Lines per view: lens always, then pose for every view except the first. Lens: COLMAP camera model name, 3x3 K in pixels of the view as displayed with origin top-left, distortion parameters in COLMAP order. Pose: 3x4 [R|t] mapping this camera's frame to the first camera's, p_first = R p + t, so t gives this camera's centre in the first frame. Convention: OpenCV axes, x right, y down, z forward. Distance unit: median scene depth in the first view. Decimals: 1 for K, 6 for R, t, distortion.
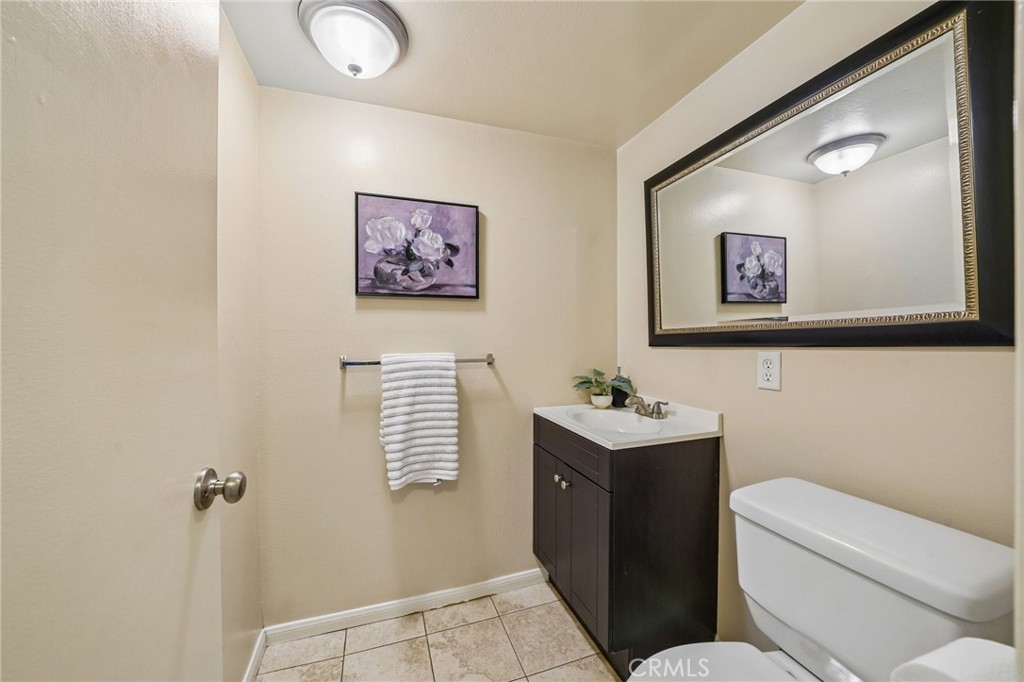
lens RADIAL K [[370.2, 0, 509.1], [0, 370.2, 334.9], [0, 0, 1]] dist [-0.017923, -0.000042]
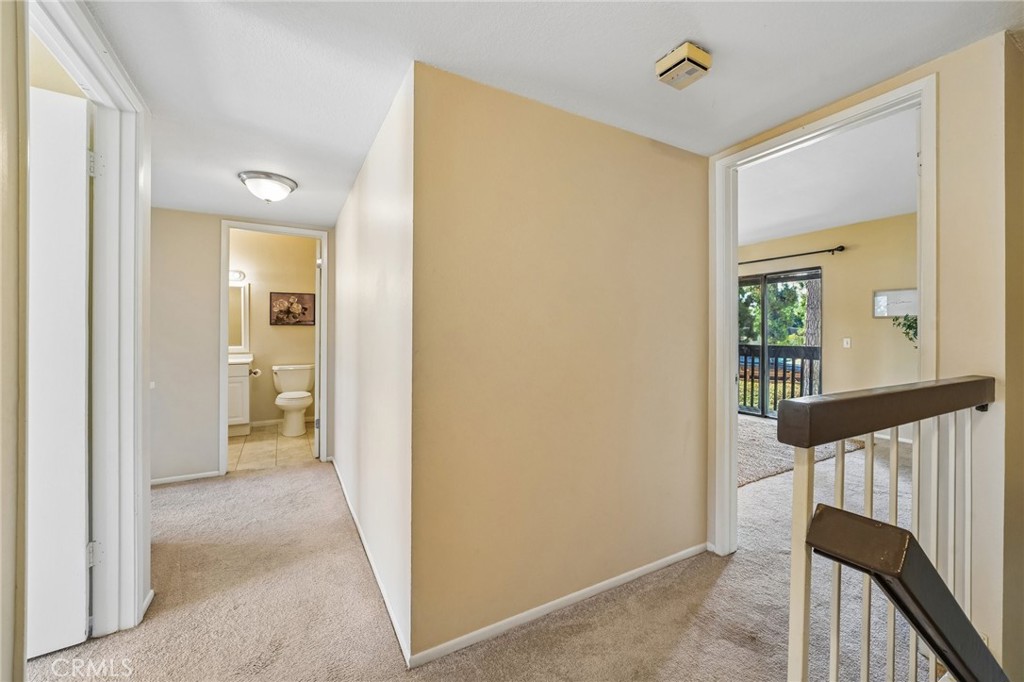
lens RADIAL K [[396.5, 0, 510.2], [0, 396.5, 337.7], [0, 0, 1]] dist [-0.000034, -0.000025]
pose [[0.975623, 0.008295, 0.219296, 0.802806], [-0.012473, 0.999766, 0.017675, -0.080462], [-0.219098, -0.019979, 0.975498, -2.618977]]
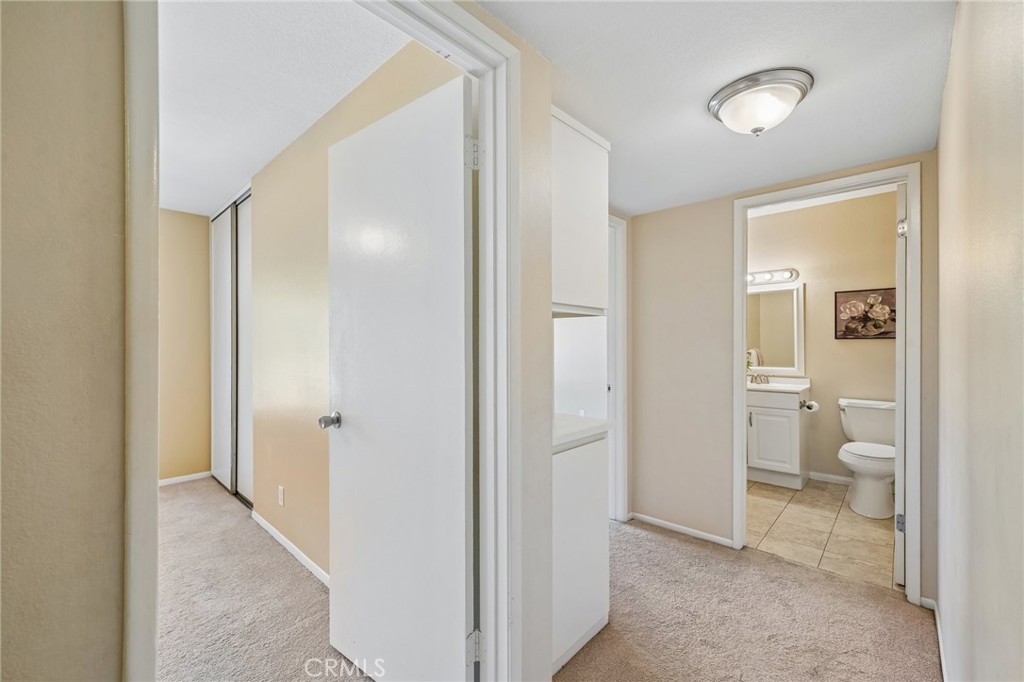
lens RADIAL K [[413.6, 0, 515.6], [0, 413.6, 342.9], [0, 0, 1]] dist [0.002289, -0.000187]
pose [[0.492794, 0.007413, -0.870114, 0.750799], [0.006414, 0.999906, 0.012152, -0.120485], [0.870122, -0.011569, 0.492700, -1.772366]]
